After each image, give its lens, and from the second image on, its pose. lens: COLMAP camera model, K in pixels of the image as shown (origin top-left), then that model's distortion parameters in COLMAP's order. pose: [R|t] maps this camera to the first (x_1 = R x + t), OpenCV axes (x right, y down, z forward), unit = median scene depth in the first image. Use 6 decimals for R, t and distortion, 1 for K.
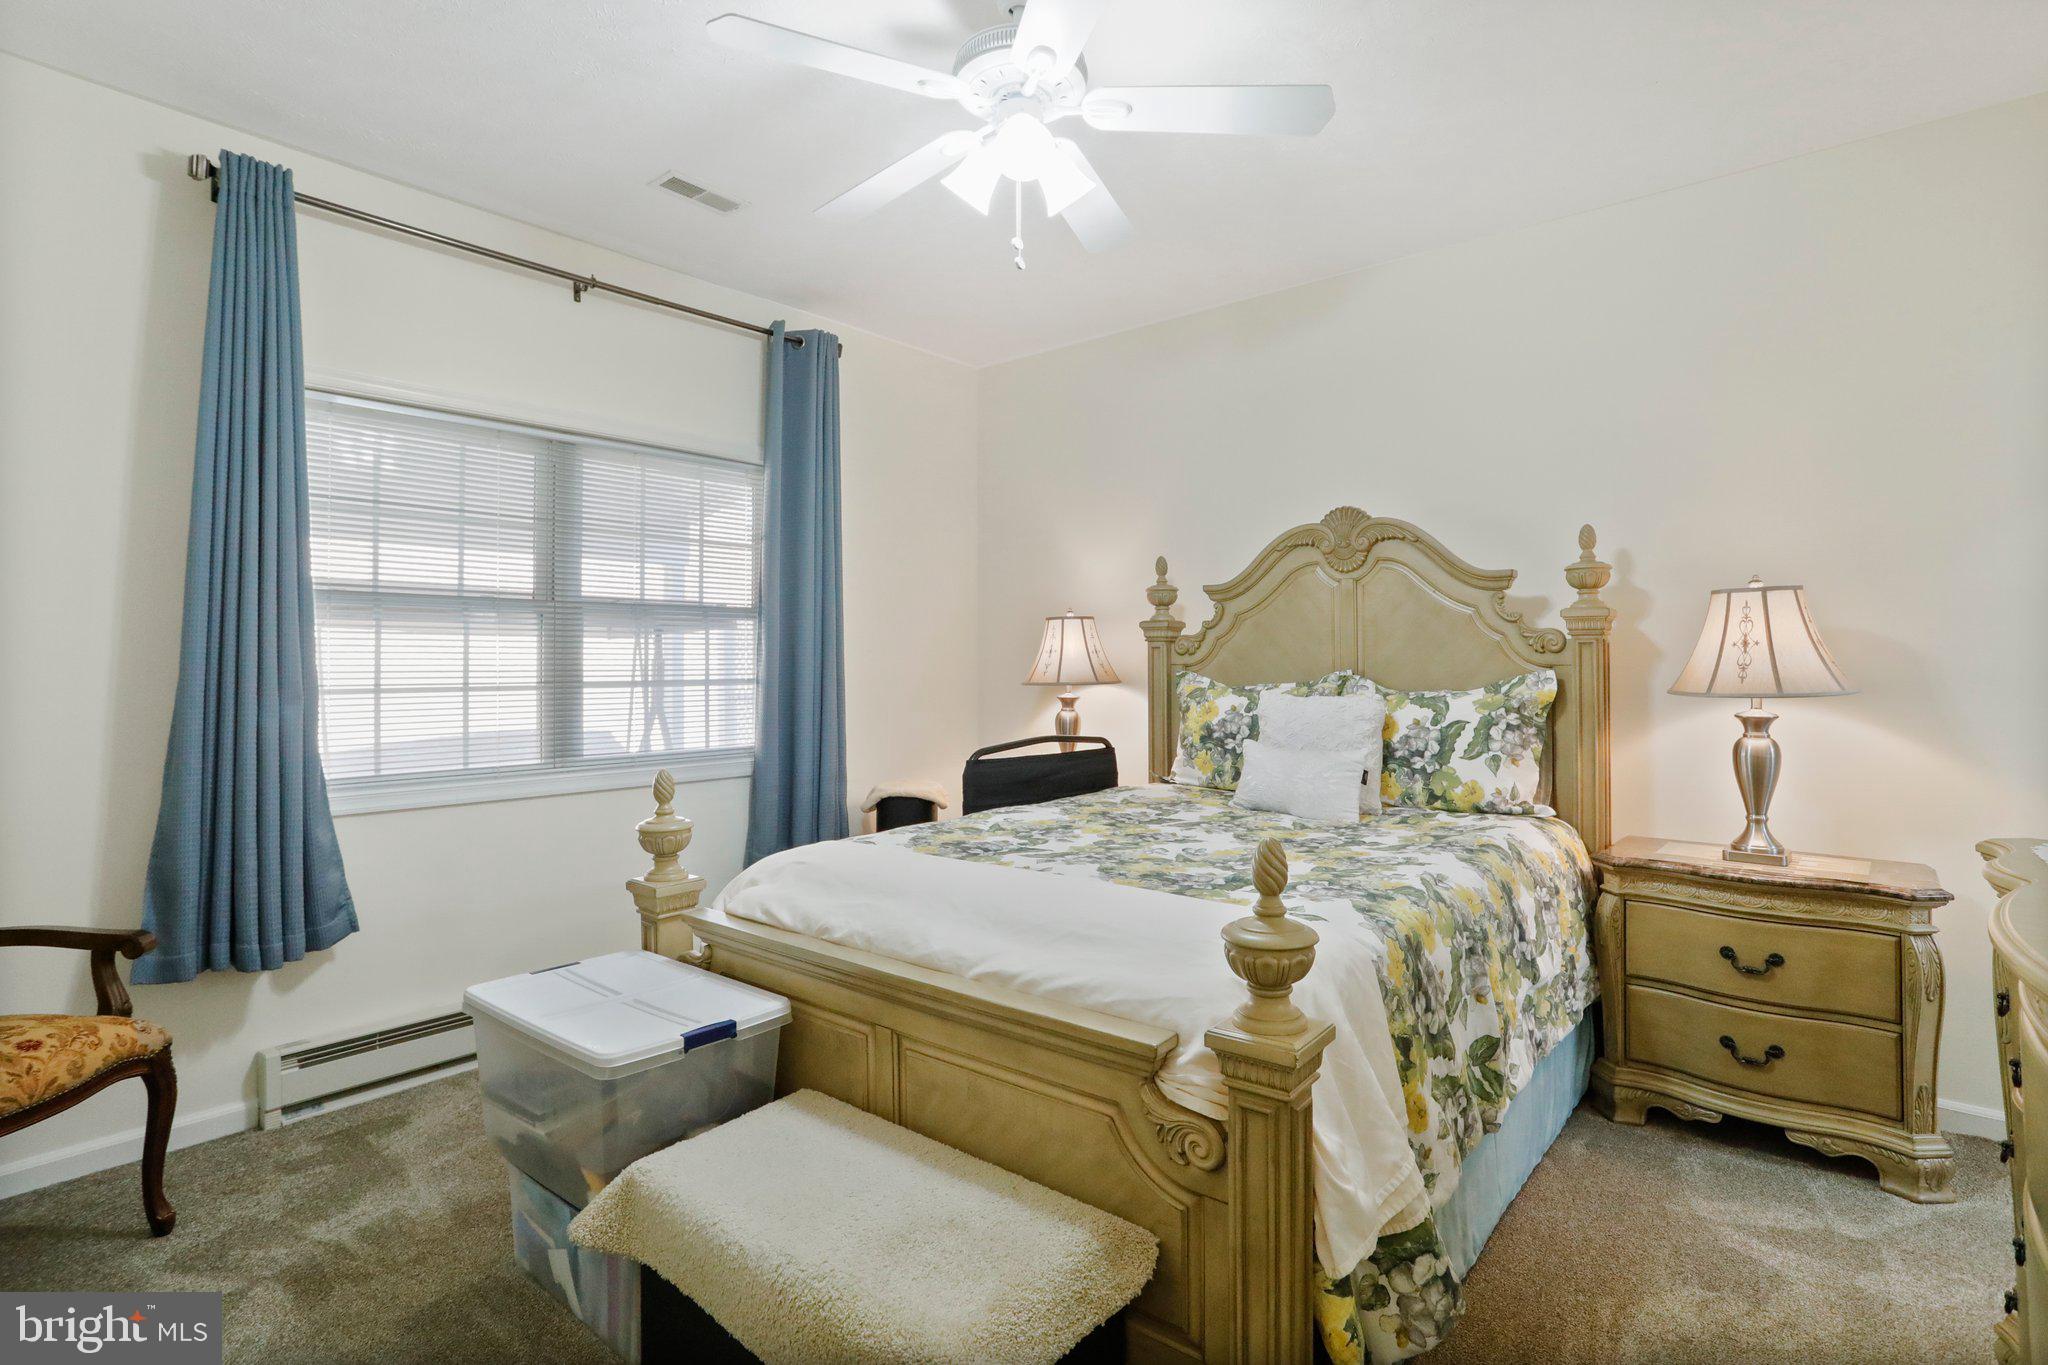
lens RADIAL K [[1017.3, 0, 1024.0], [0, 1017.3, 682.5], [0, 0, 1]] dist [-0.068342, 0.032254]
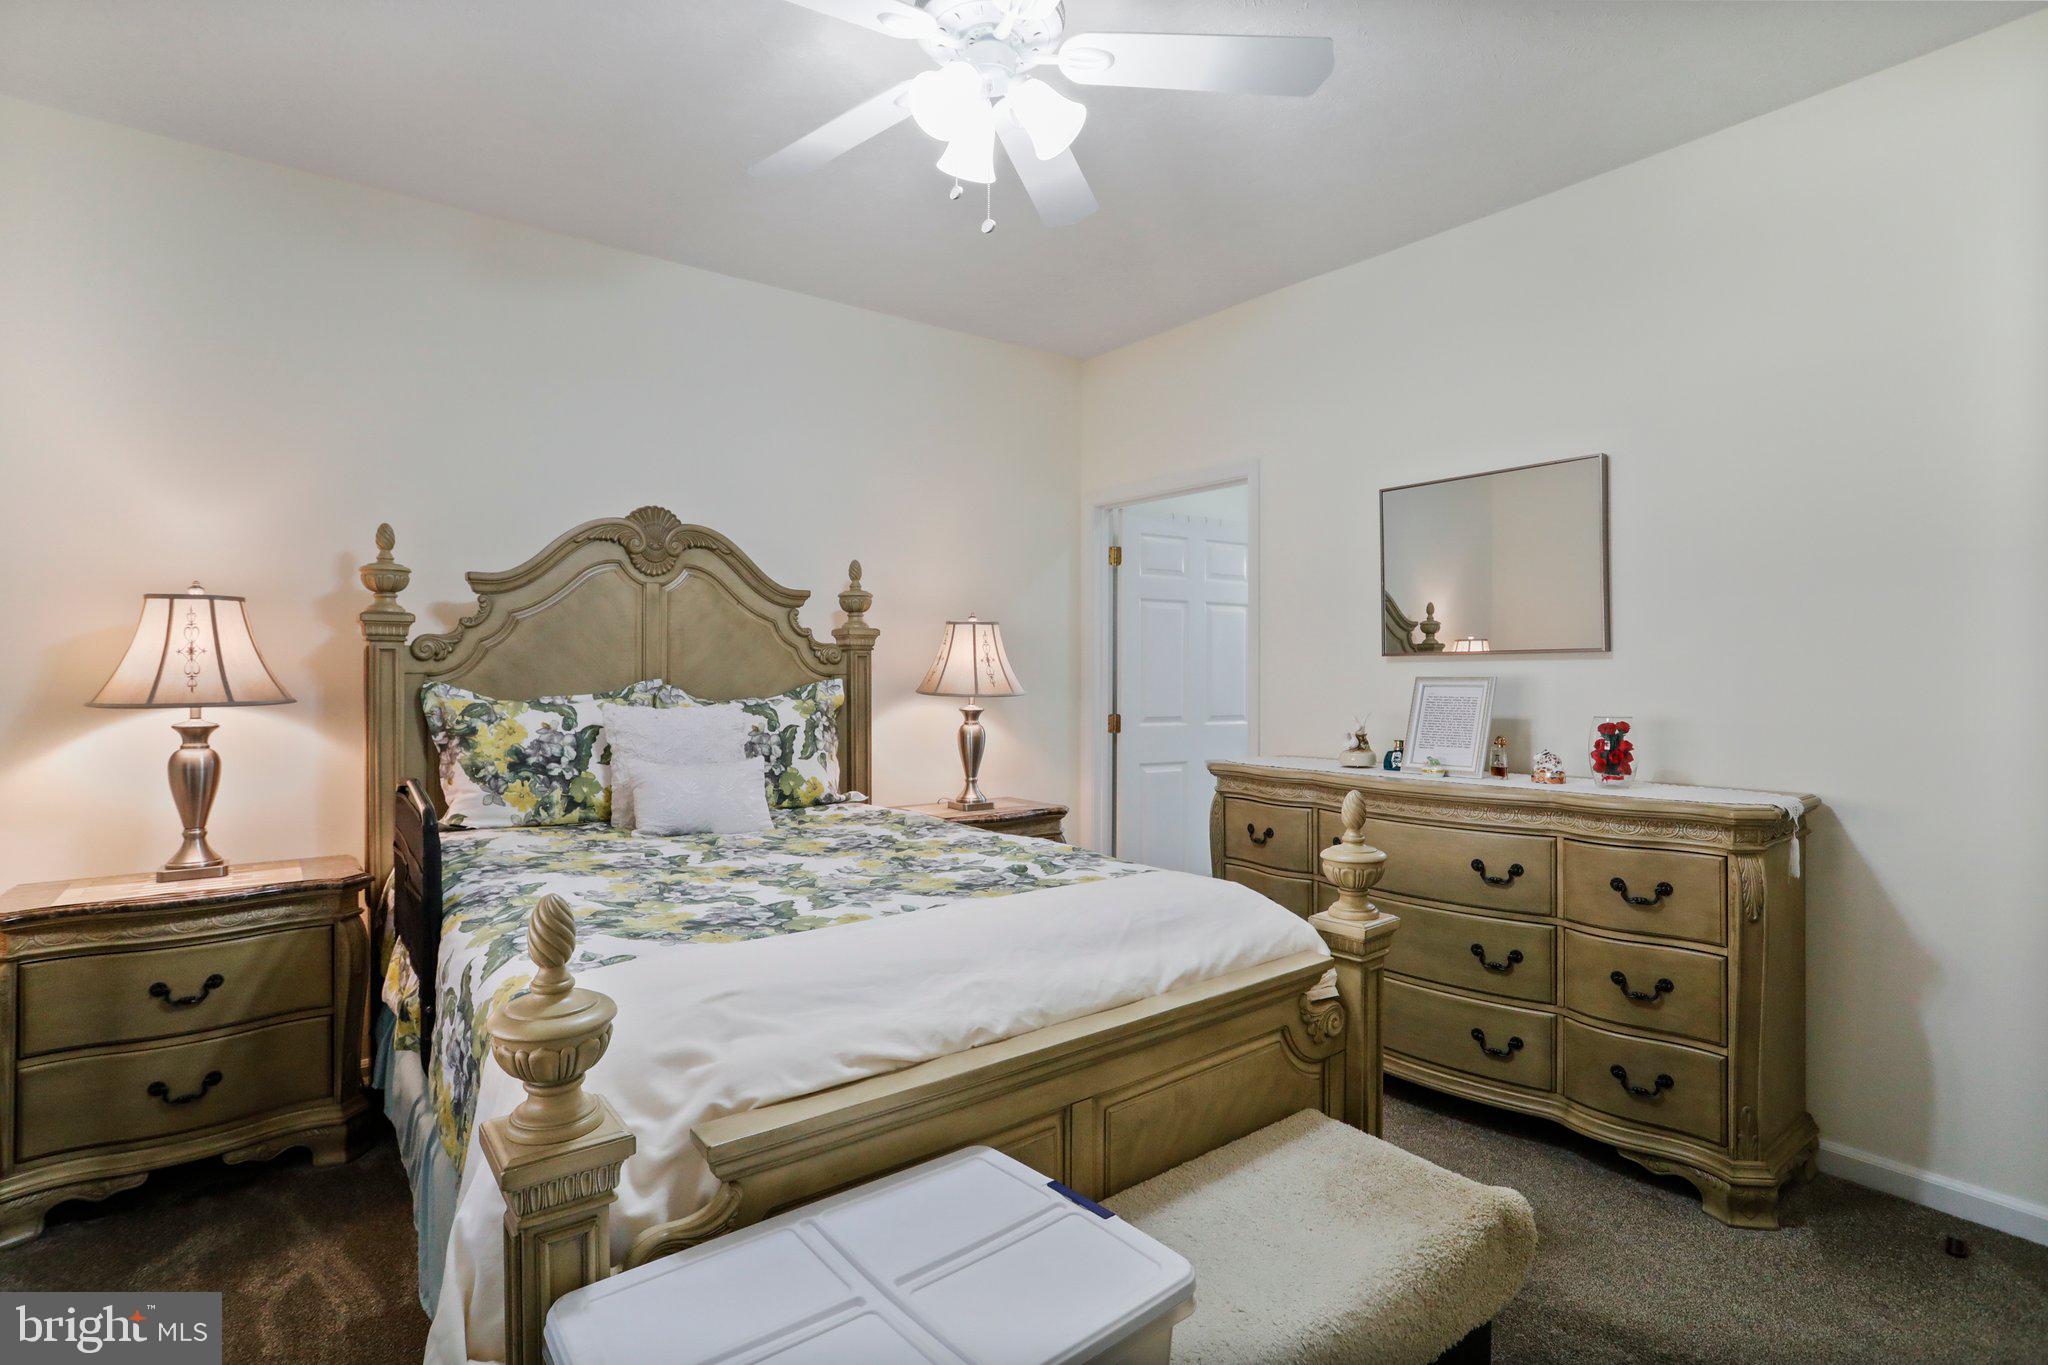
lens RADIAL K [[1017.3, 0, 1024.0], [0, 1017.3, 682.5], [0, 0, 1]] dist [-0.068342, 0.032254]
pose [[0.203471, -0.008098, 0.979048, -0.524845], [0.013732, 0.999891, 0.005417, -0.009613], [-0.978985, 0.012342, 0.203560, 0.461871]]
